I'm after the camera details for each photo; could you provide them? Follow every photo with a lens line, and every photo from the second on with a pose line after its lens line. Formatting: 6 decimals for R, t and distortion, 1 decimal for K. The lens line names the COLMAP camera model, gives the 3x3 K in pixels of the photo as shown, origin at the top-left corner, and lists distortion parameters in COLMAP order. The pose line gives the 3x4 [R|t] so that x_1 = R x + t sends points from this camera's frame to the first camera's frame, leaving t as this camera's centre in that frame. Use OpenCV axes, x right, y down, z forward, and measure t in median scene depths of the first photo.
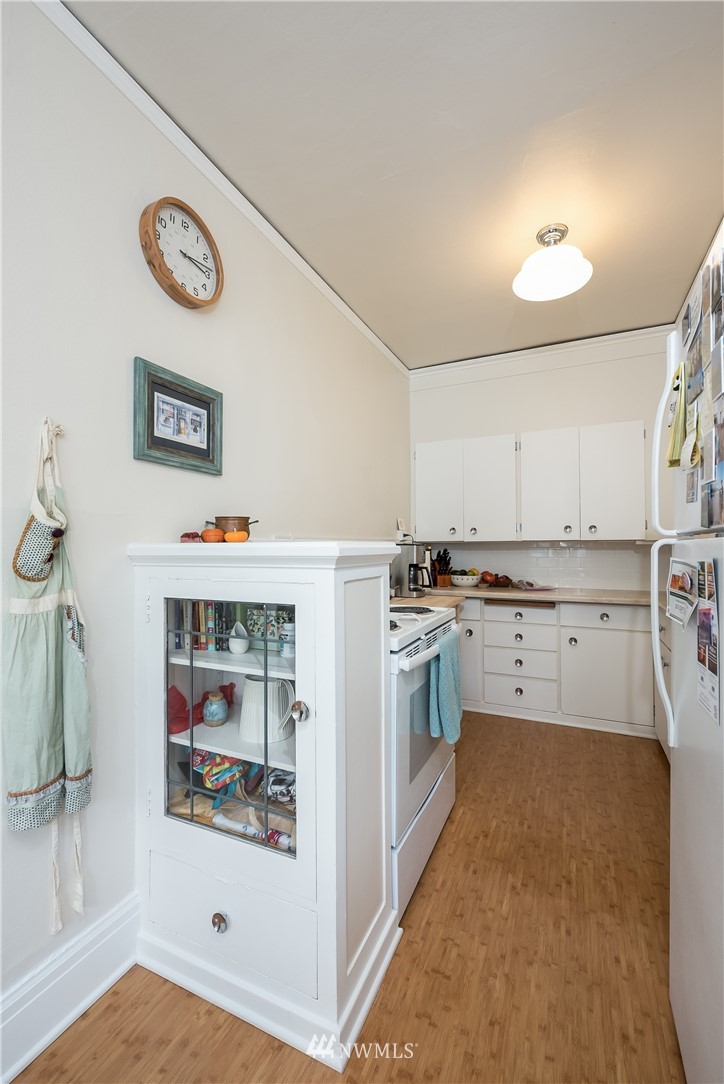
lens RADIAL K [[459.0, 0, 360.0], [0, 459.0, 545.1], [0, 0, 1]] dist [0.007360, 0.000020]
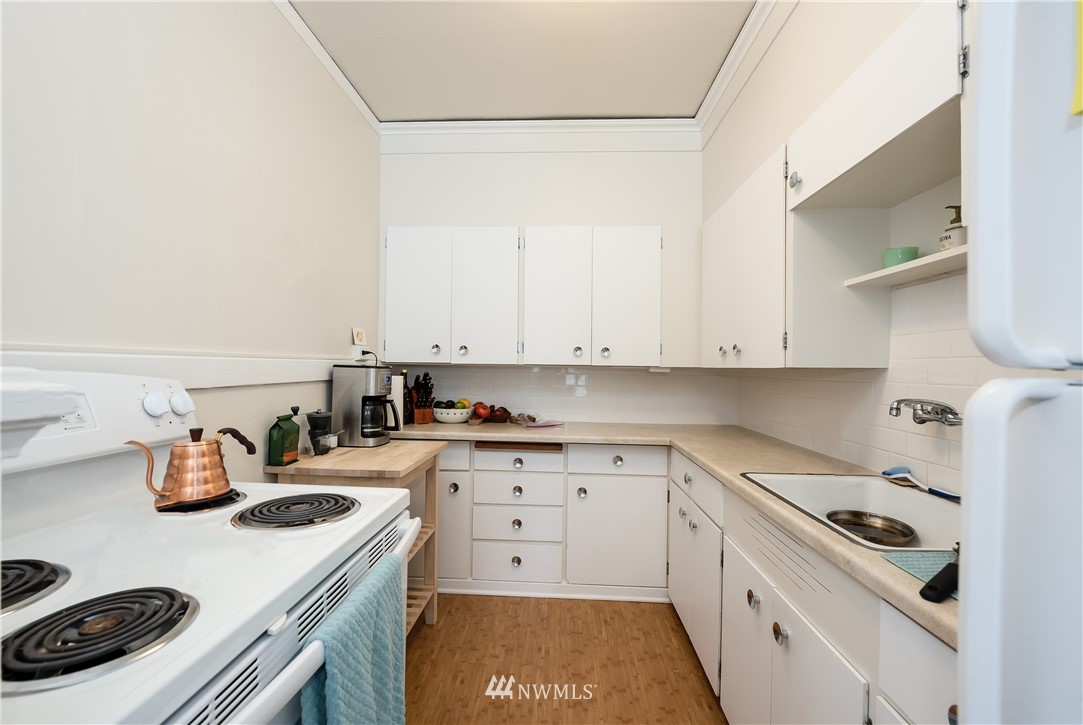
lens RADIAL K [[458.6, 0, 543.9], [0, 458.6, 365.6], [0, 0, 1]] dist [0.007360, 0.000020]
pose [[0.923775, 0.021129, 0.382352, 0.088148], [-0.020495, 0.999774, -0.005732, -0.003741], [-0.382387, -0.002541, 0.923999, 0.274247]]
